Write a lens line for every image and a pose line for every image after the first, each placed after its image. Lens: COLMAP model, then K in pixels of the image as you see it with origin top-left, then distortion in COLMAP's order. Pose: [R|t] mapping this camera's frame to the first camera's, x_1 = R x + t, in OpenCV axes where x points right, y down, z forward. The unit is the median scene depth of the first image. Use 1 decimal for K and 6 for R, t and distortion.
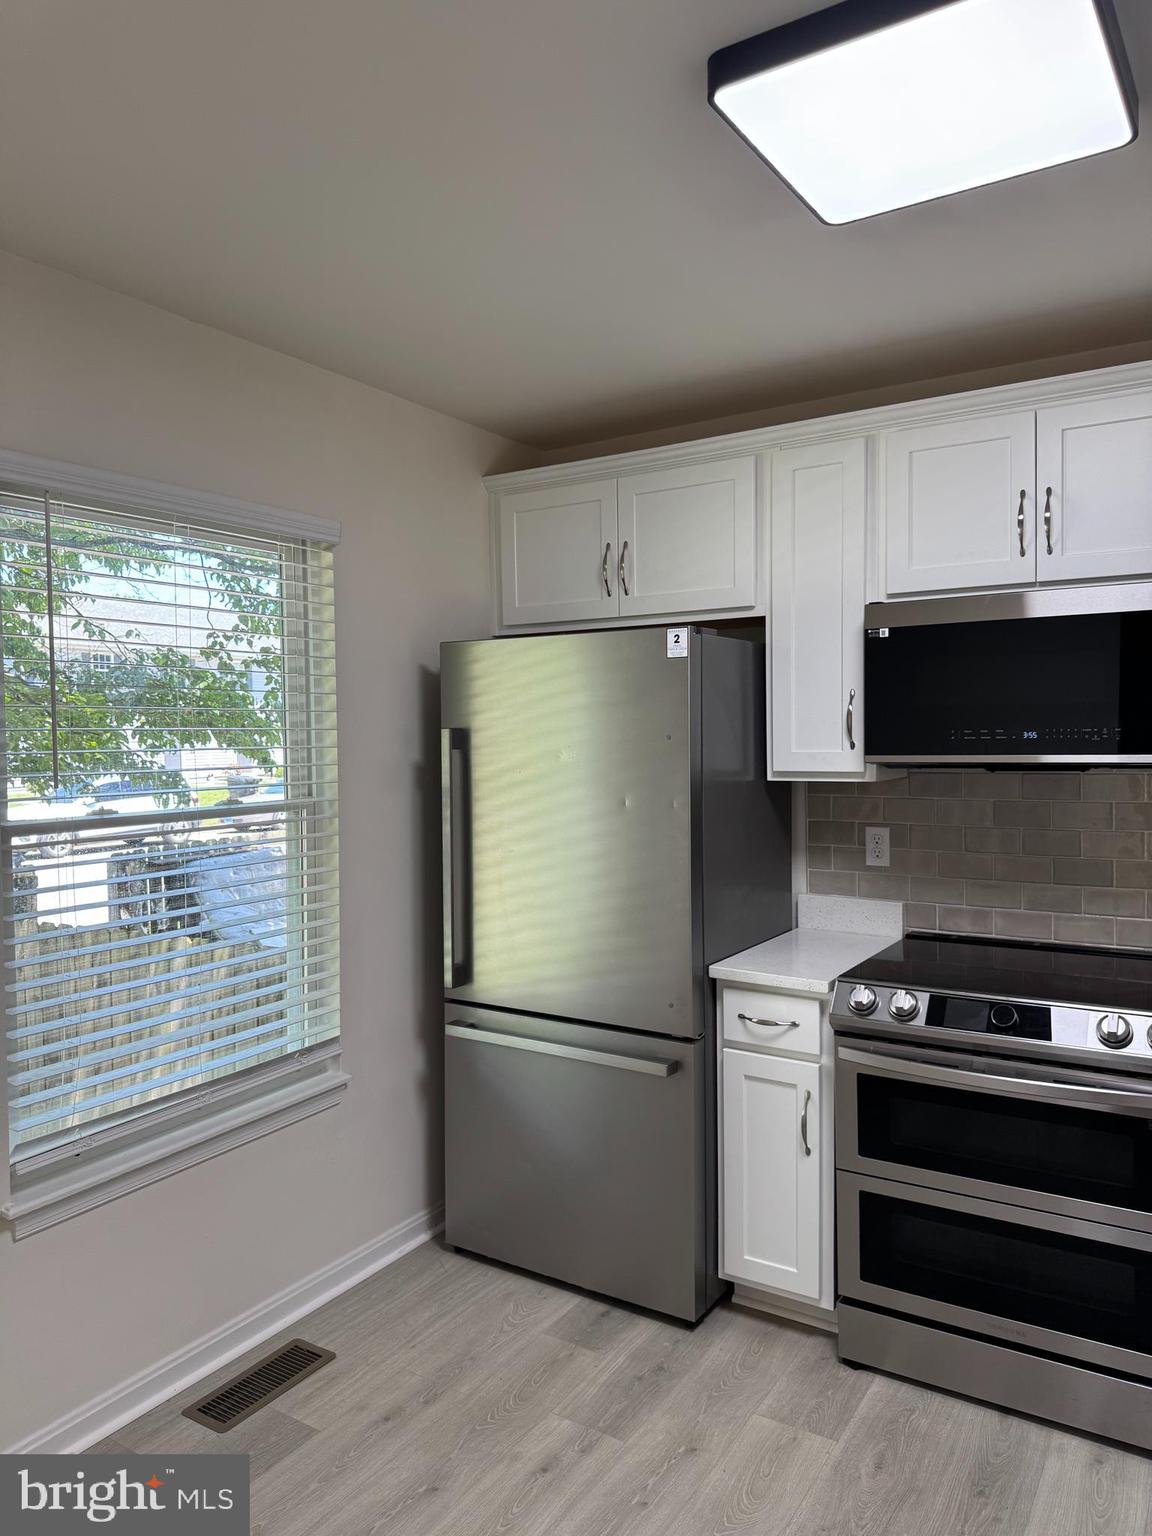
lens RADIAL K [[1082.4, 0, 566.2], [0, 1082.4, 764.7], [0, 0, 1]] dist [0.025464, -0.031970]
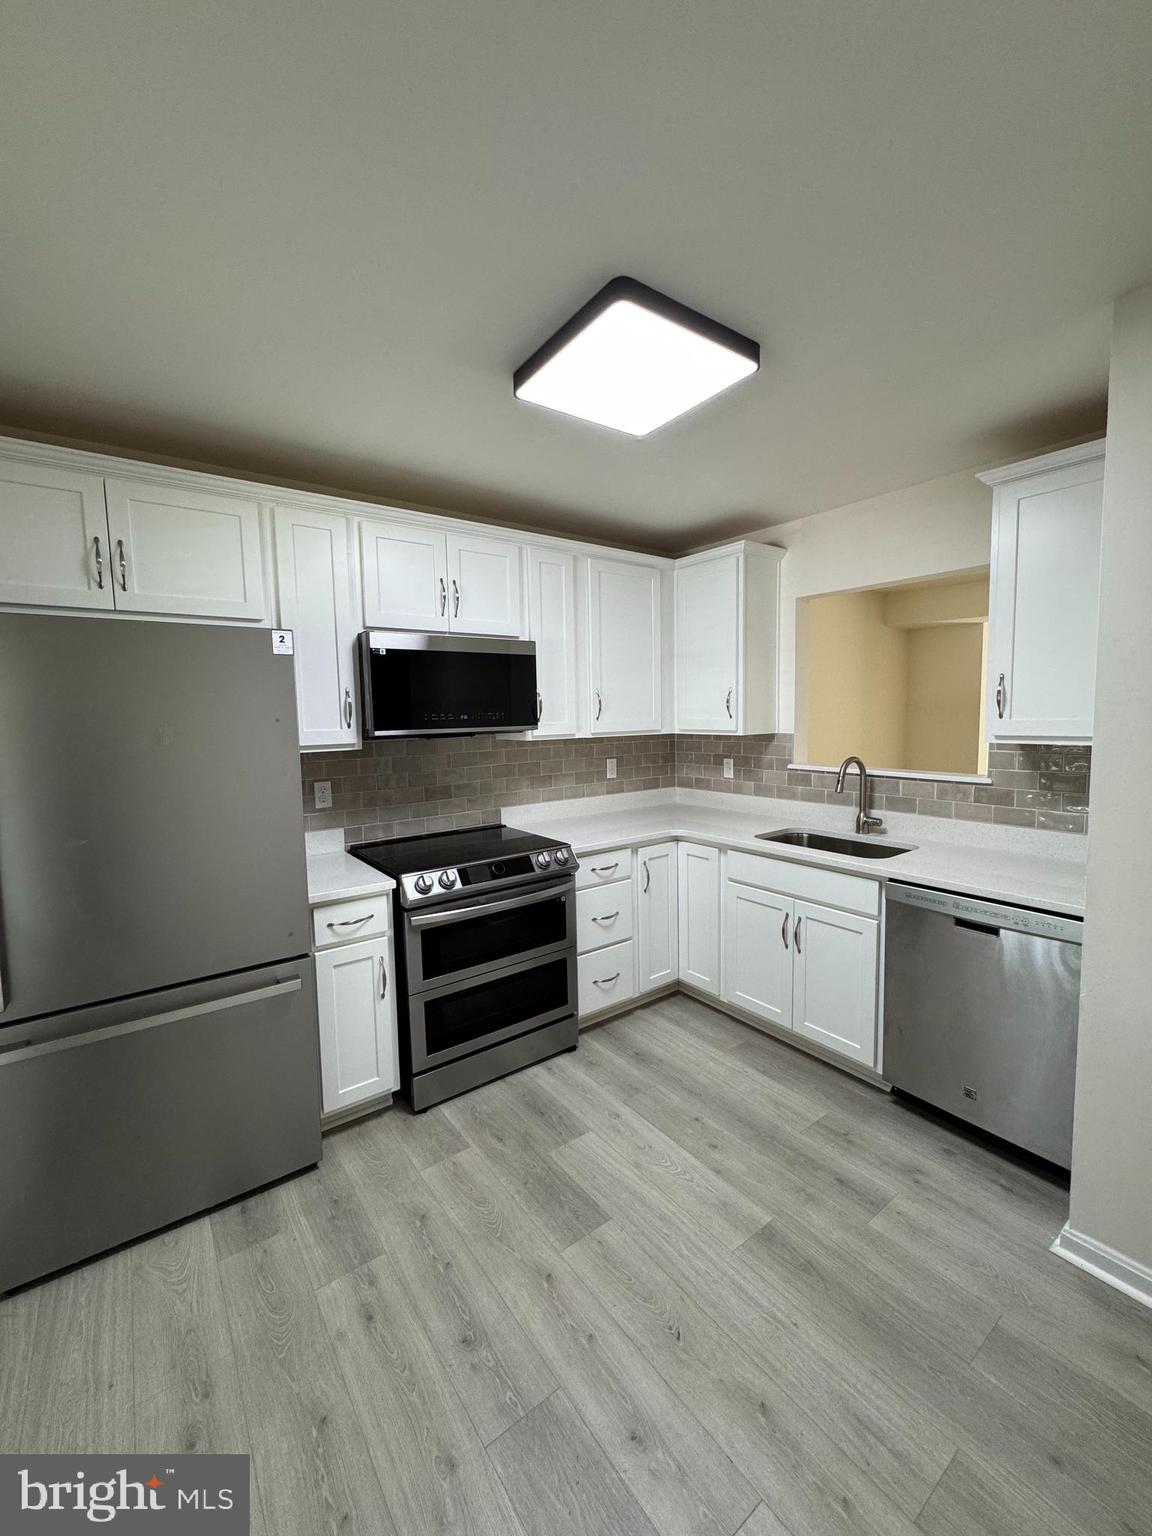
lens RADIAL K [[615.0, 0, 580.5], [0, 615.0, 762.3], [0, 0, 1]] dist [-0.003059, 0.000630]
pose [[0.352110, -0.071055, 0.933258, -0.459871], [0.039849, 0.997348, 0.060901, -0.006859], [-0.935110, 0.015745, 0.354007, 0.449600]]
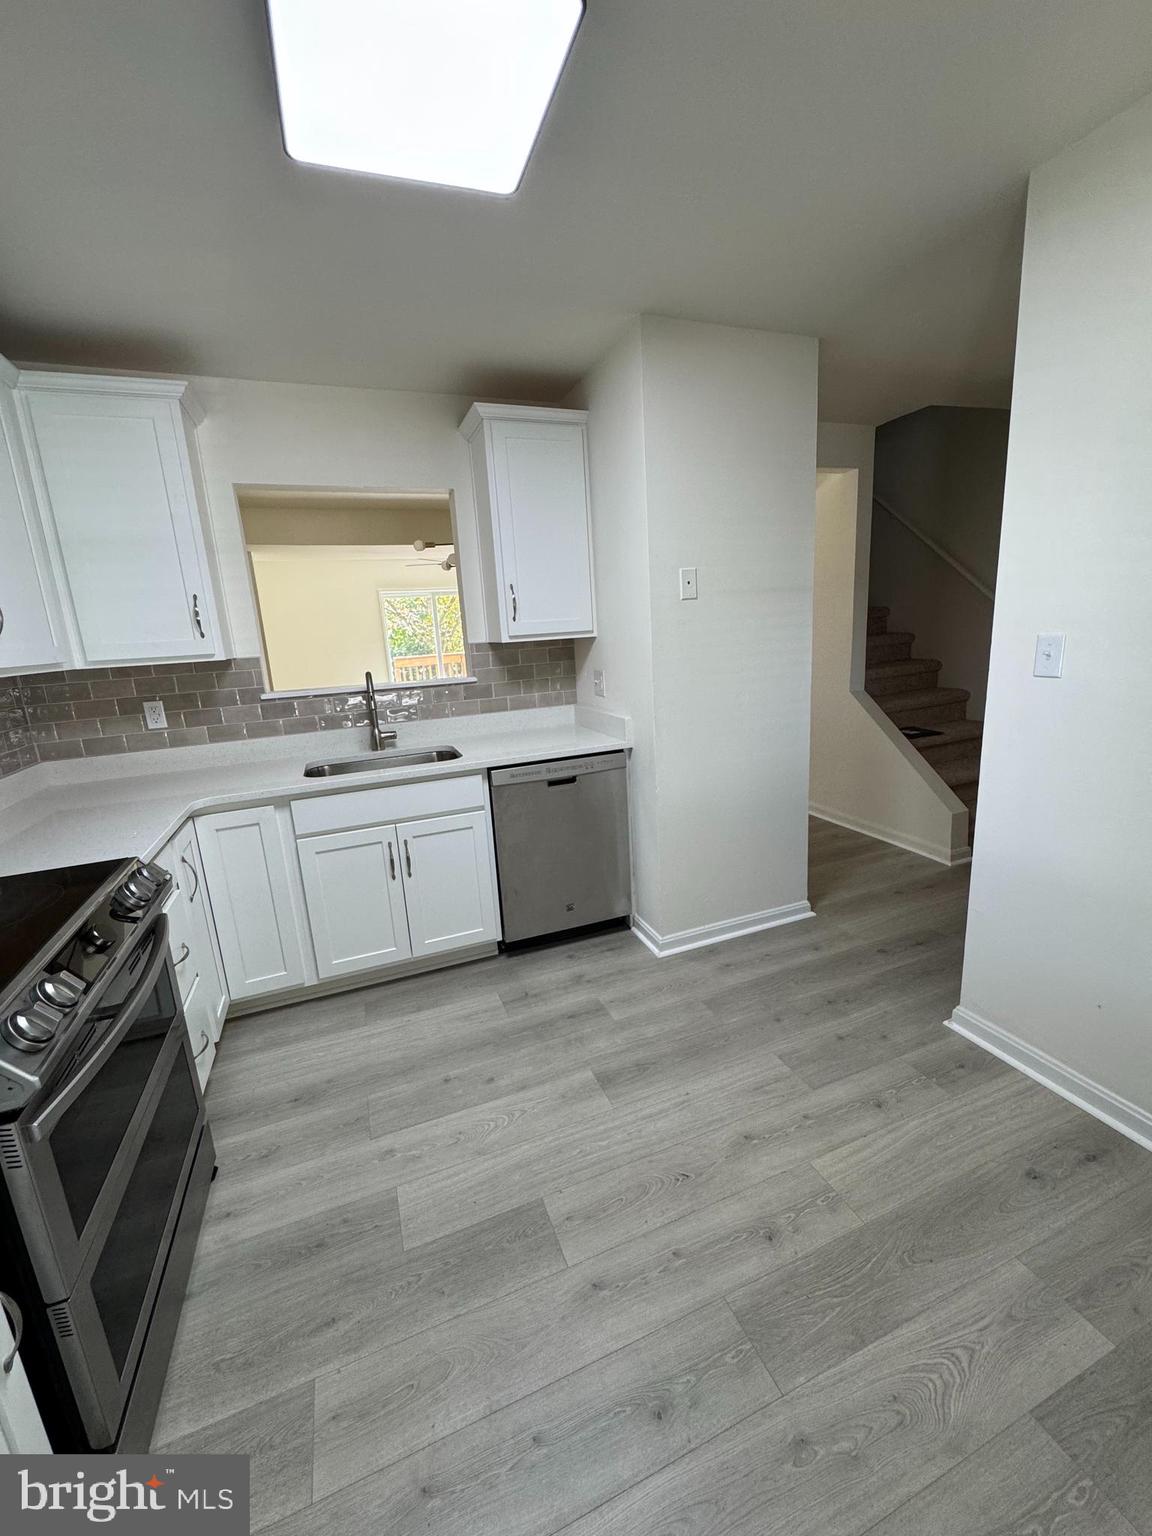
lens RADIAL K [[615.0, 0, 576.6], [0, 615.0, 763.2], [0, 0, 1]] dist [-0.003059, 0.000630]
pose [[-0.805197, -0.069826, 0.588882, -0.180573], [0.084709, 0.969316, 0.230761, 0.009168], [-0.586926, 0.235692, -0.774575, 1.019198]]
